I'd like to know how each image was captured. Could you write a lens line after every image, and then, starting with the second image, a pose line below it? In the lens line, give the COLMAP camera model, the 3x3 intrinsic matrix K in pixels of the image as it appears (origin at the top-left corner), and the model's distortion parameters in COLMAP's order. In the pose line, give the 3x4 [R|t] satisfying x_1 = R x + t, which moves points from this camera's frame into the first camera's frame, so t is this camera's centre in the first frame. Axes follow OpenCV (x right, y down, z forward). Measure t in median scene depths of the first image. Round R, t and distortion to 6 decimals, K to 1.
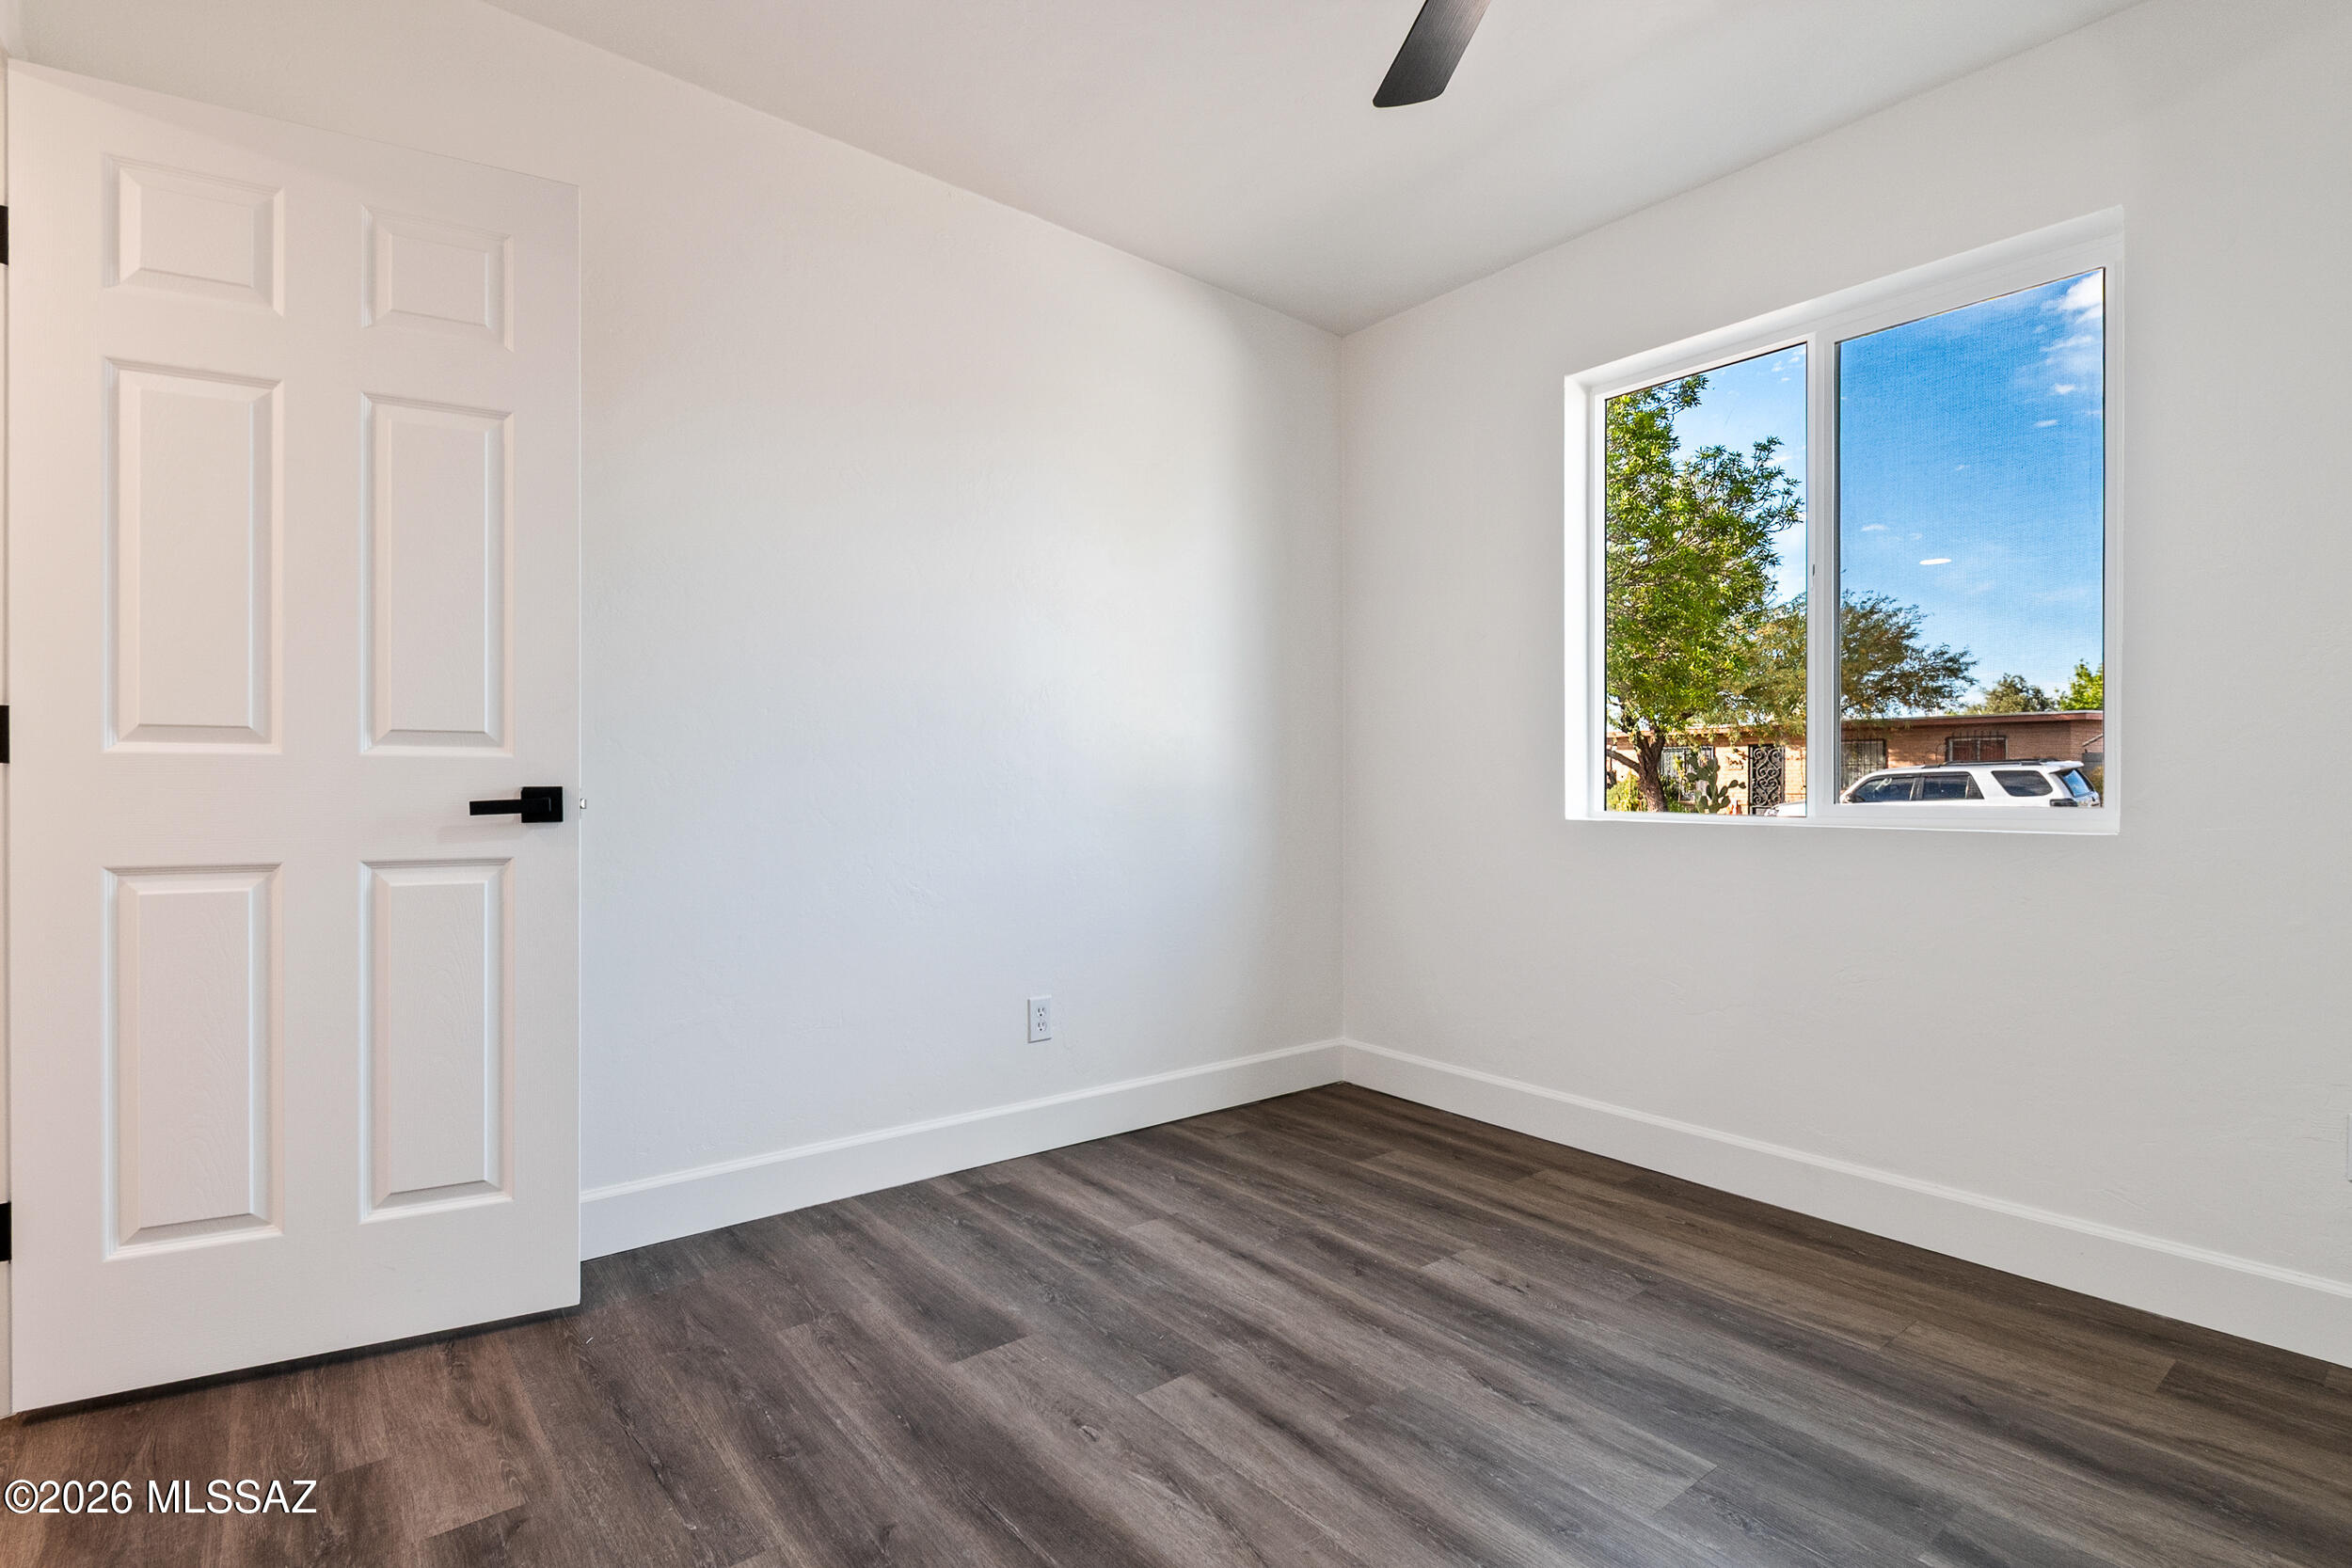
lens RADIAL K [[1134.9, 0, 1176.0], [0, 1134.9, 784.0], [0, 0, 1]] dist [-0.002746, -0.000275]
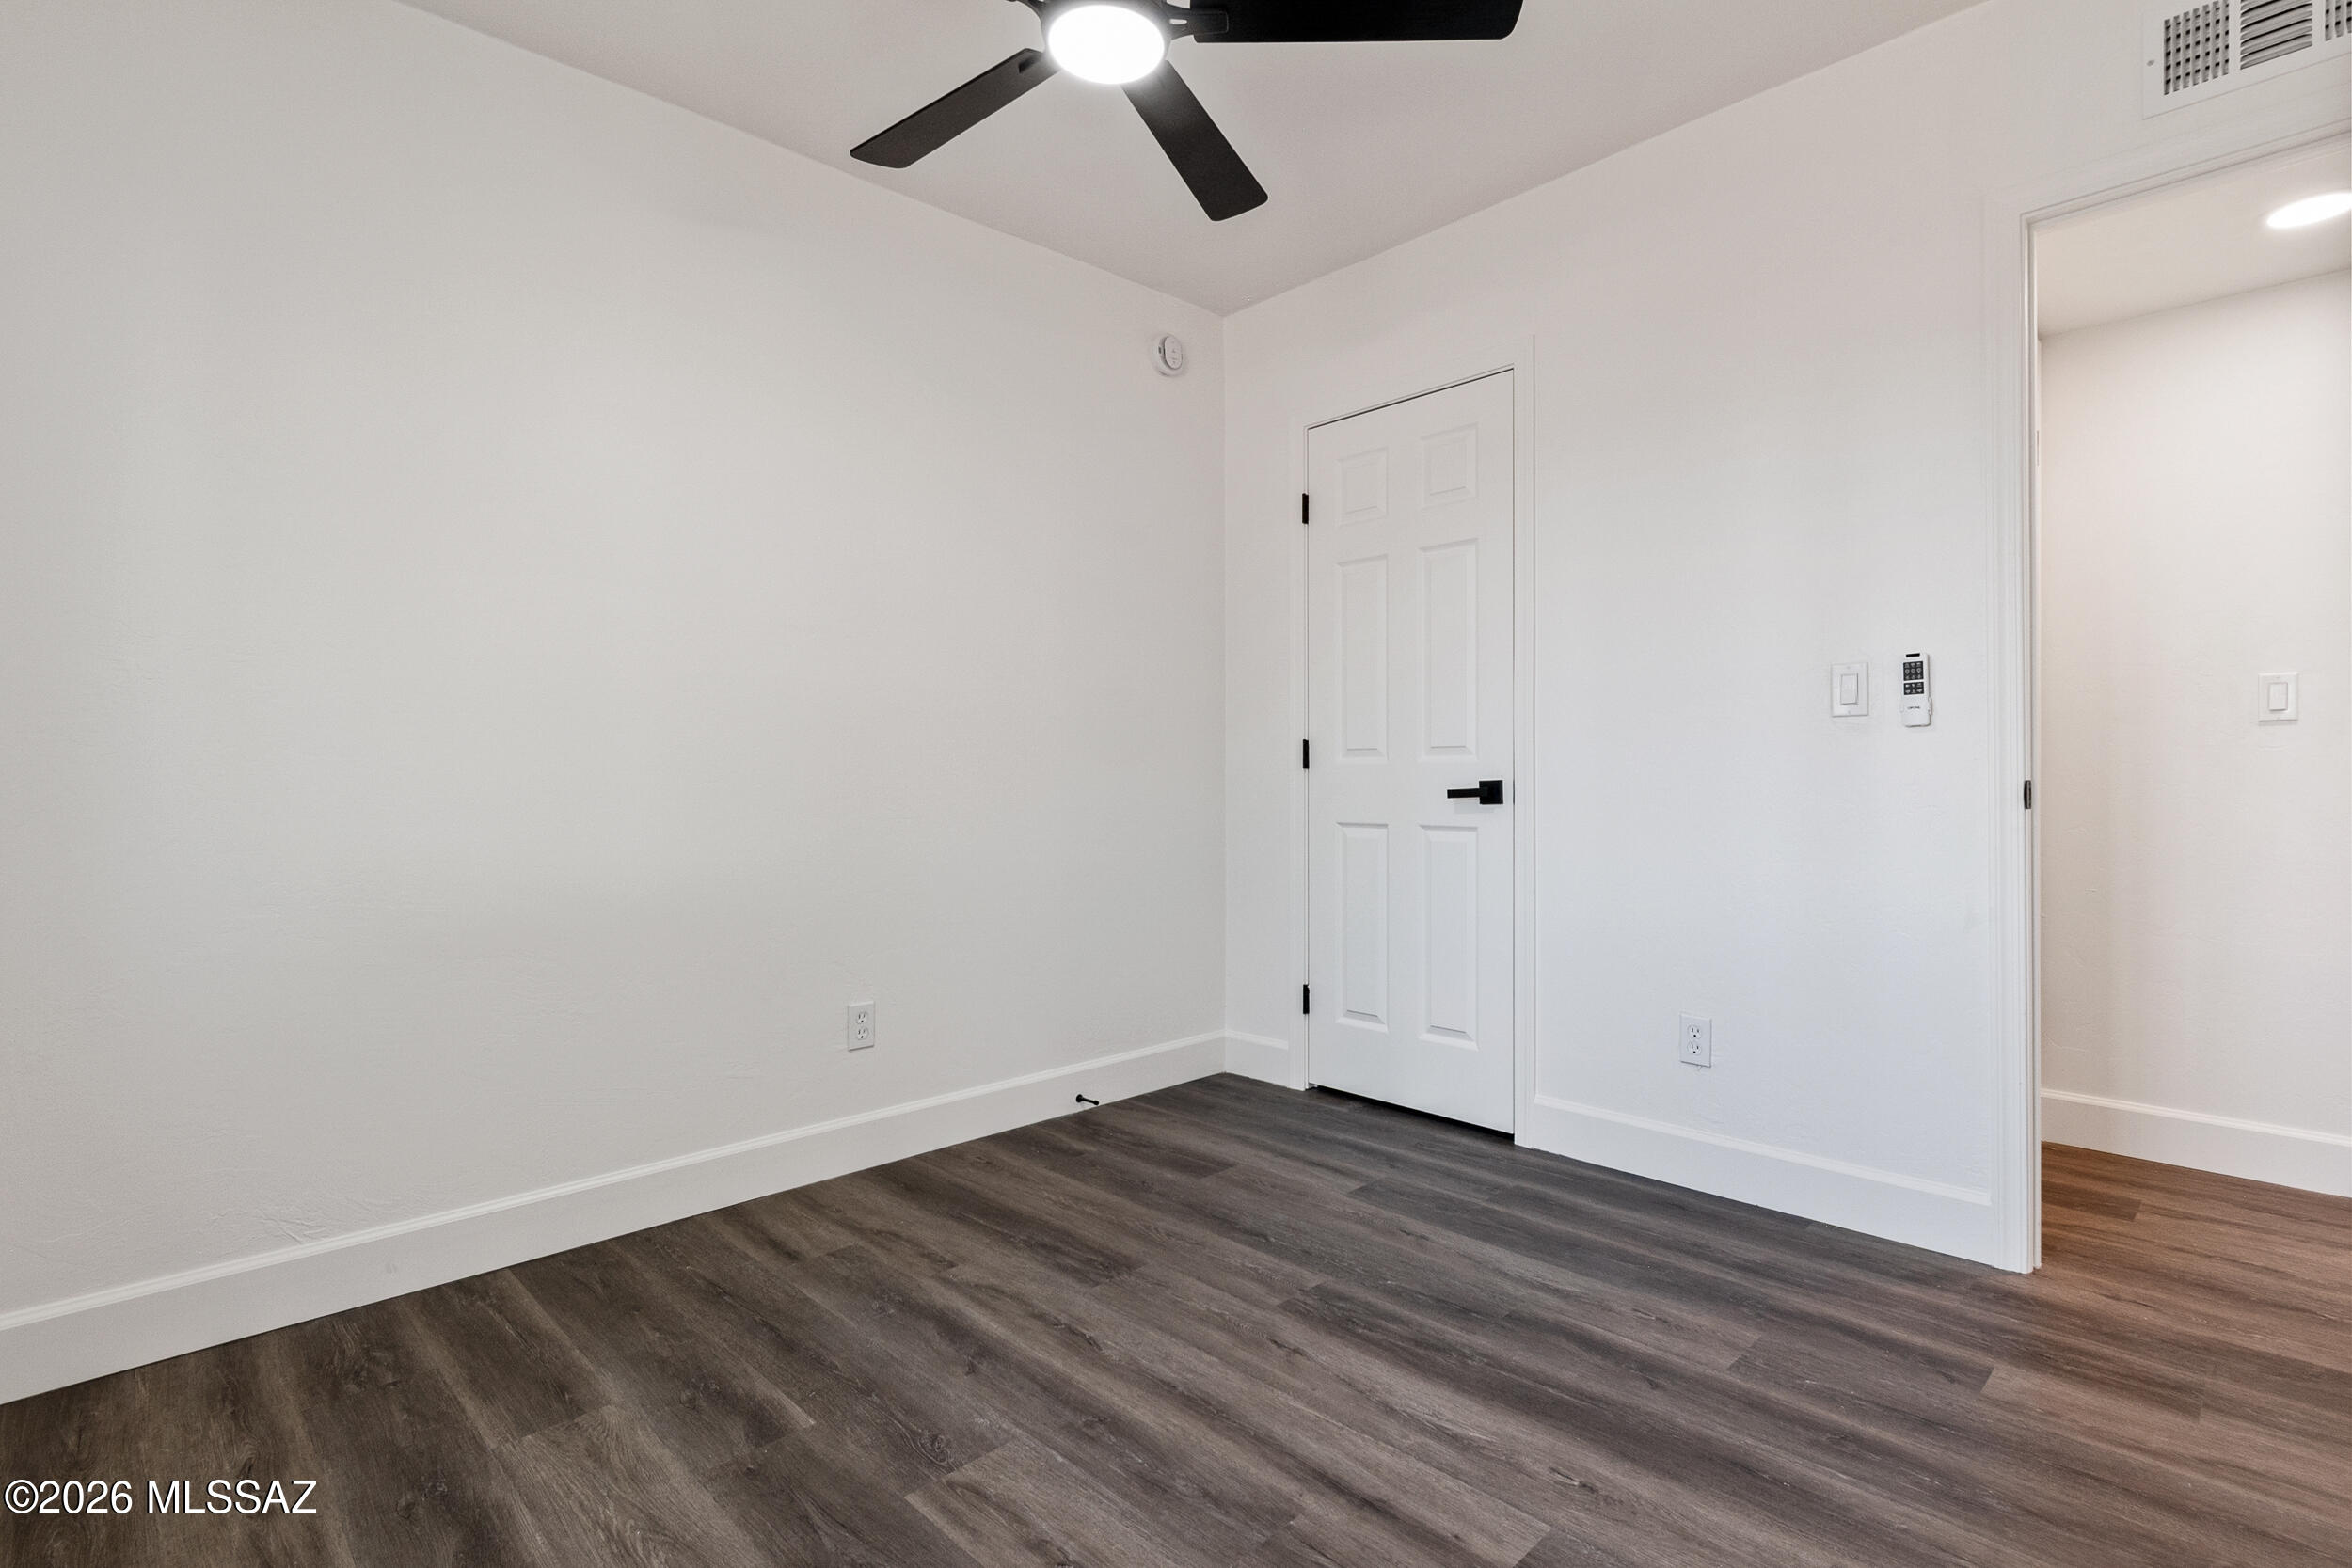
lens RADIAL K [[1134.9, 0, 1176.0], [0, 1134.9, 784.0], [0, 0, 1]] dist [-0.002746, -0.000275]
pose [[-0.995079, 0.004310, -0.098987, 0.344901], [0.004237, 0.999991, 0.000947, 0.004399], [0.098990, 0.000523, -0.995088, 1.981701]]
